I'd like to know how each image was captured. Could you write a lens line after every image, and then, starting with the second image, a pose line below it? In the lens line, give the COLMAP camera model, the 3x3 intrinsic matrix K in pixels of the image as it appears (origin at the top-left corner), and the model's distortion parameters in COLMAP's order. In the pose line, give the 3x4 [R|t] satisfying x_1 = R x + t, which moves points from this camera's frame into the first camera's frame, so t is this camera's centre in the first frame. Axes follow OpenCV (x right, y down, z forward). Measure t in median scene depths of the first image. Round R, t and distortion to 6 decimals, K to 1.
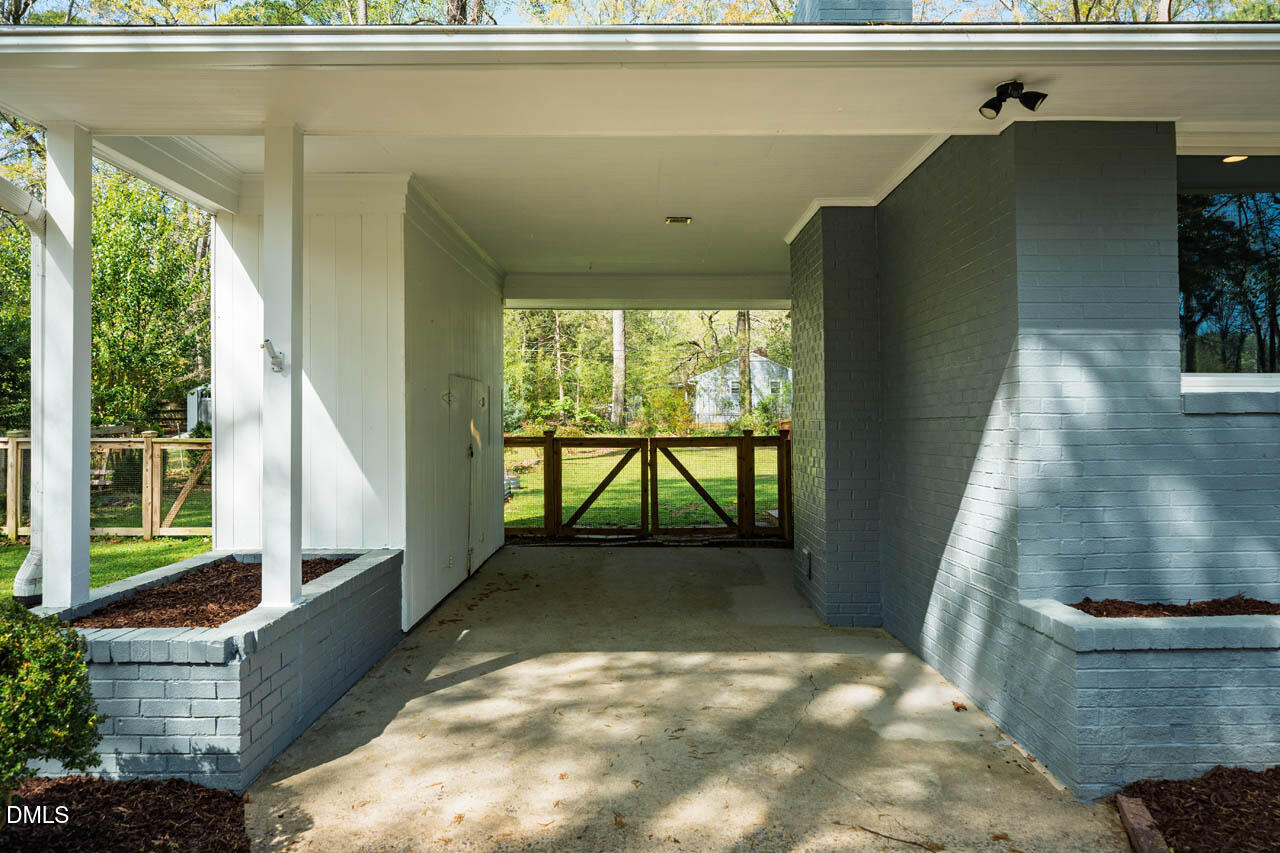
lens RADIAL K [[587.6, 0, 648.9], [0, 587.6, 420.8], [0, 0, 1]] dist [0.001727, 0.000358]
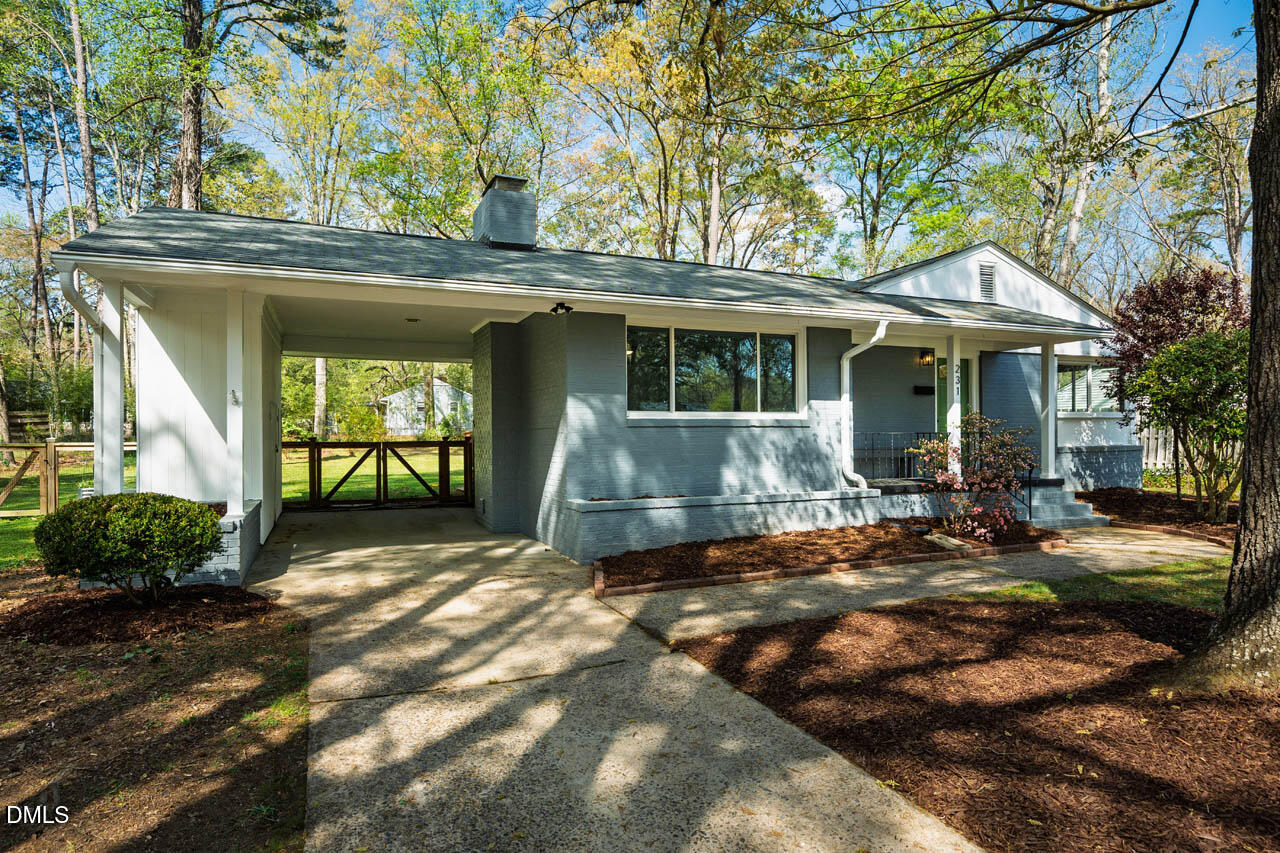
lens RADIAL K [[587.6, 0, 648.9], [0, 587.6, 420.8], [0, 0, 1]] dist [0.001727, 0.000358]
pose [[0.854474, 0.008934, 0.519417, -0.259196], [0.005200, 0.999655, -0.025748, 0.021049], [-0.519467, 0.024702, 0.854133, -0.905241]]
